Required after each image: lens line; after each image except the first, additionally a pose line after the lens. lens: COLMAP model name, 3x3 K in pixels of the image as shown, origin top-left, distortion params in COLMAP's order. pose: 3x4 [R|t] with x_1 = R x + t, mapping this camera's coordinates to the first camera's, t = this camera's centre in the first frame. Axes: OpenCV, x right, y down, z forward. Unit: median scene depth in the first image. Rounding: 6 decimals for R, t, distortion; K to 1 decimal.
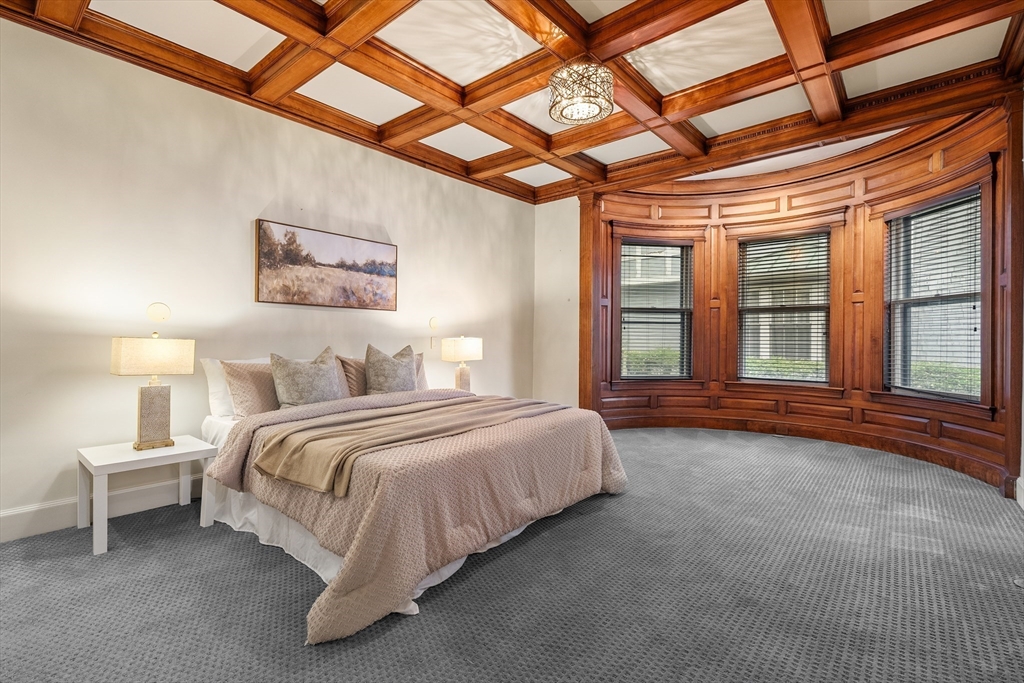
lens RADIAL K [[468.0, 0, 512.2], [0, 468.0, 338.3], [0, 0, 1]] dist [0.004209, -0.000080]
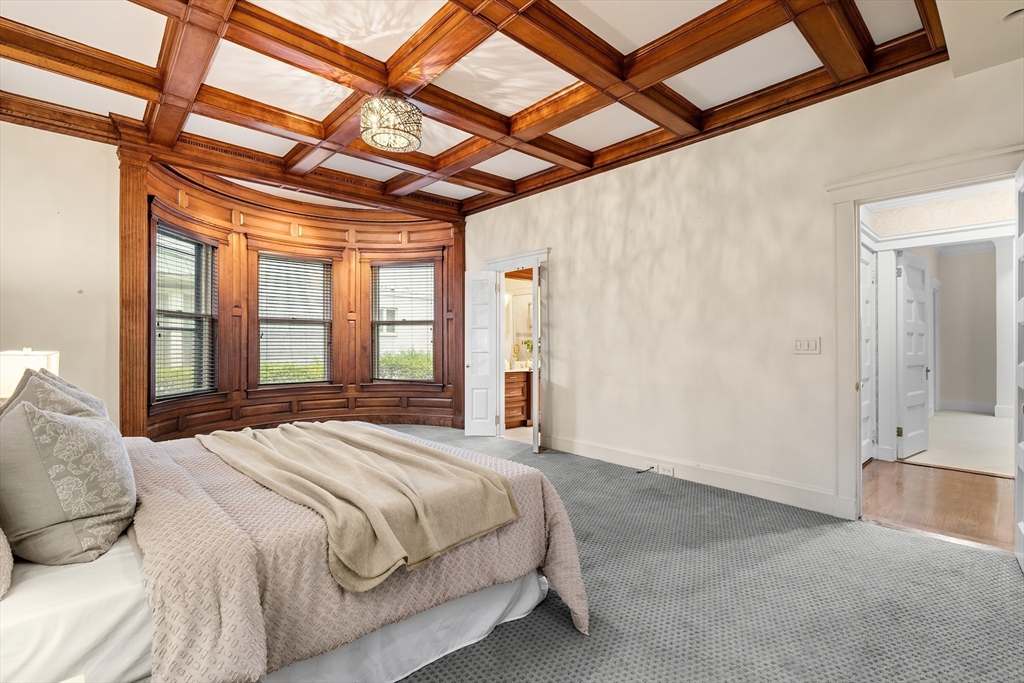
lens RADIAL K [[468.0, 0, 512.6], [0, 468.0, 343.6], [0, 0, 1]] dist [0.004209, -0.000080]
pose [[0.137957, 0.005227, 0.990424, -0.472745], [0.005424, 0.999967, -0.006032, 0.001571], [-0.990423, 0.006204, 0.137924, 0.303751]]
